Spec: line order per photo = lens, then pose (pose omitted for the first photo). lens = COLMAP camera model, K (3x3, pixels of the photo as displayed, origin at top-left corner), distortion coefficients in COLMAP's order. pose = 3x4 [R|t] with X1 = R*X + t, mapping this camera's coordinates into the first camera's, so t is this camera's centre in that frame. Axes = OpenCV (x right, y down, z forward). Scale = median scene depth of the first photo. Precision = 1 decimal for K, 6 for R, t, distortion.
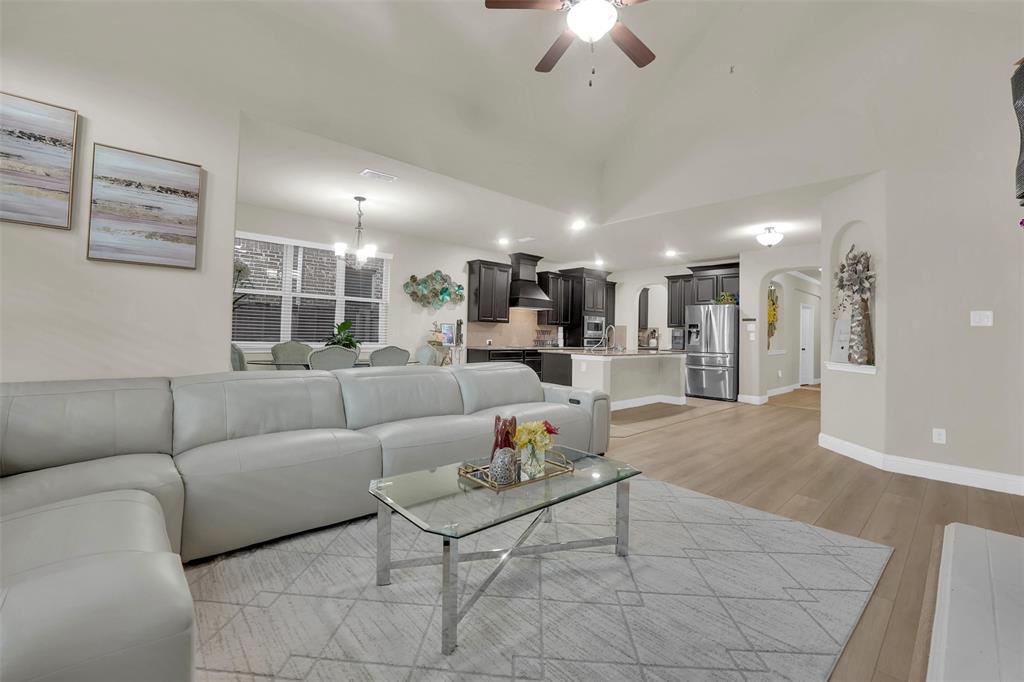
lens RADIAL K [[433.0, 0, 498.5], [0, 433.0, 323.3], [0, 0, 1]] dist [-0.010665, -0.000106]
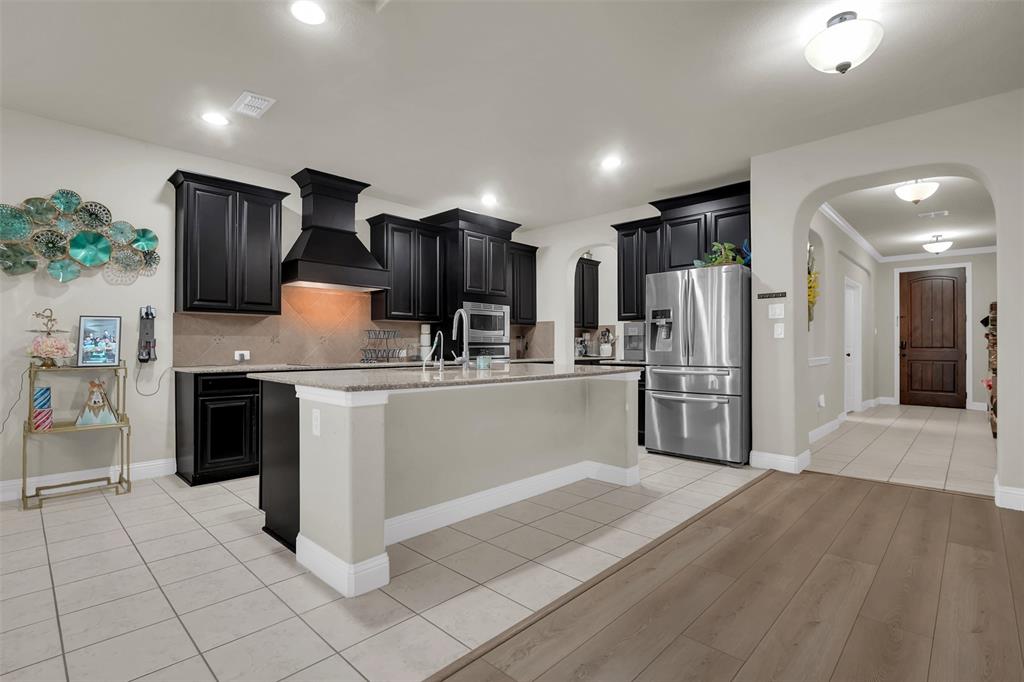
lens RADIAL K [[478.4, 0, 510.4], [0, 478.4, 344.5], [0, 0, 1]] dist [-0.003008, 0.000291]
pose [[0.997387, -0.022702, 0.068590, 0.244116], [0.021202, 0.999522, 0.022511, 0.026133], [-0.069068, -0.020998, 0.997391, 0.470315]]
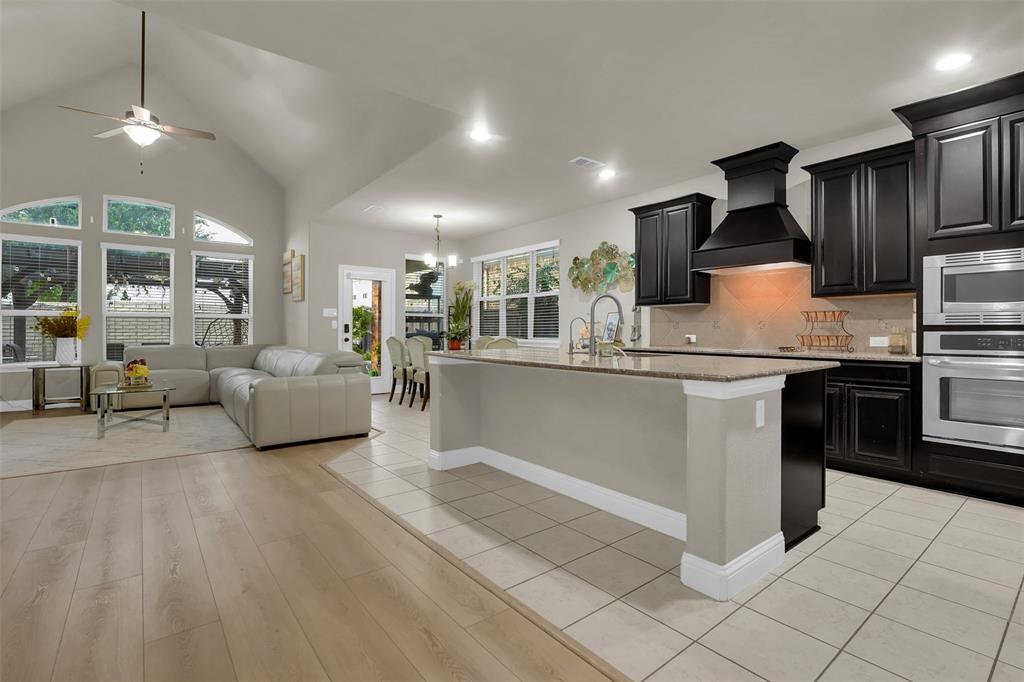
lens RADIAL K [[478.4, 0, 519.6], [0, 478.4, 323.4], [0, 0, 1]] dist [-0.003008, 0.000291]
pose [[-0.048745, -0.034864, -0.998203, 0.644025], [0.023336, 0.999078, -0.036034, 0.041745], [0.998539, -0.025051, -0.047886, 0.837506]]
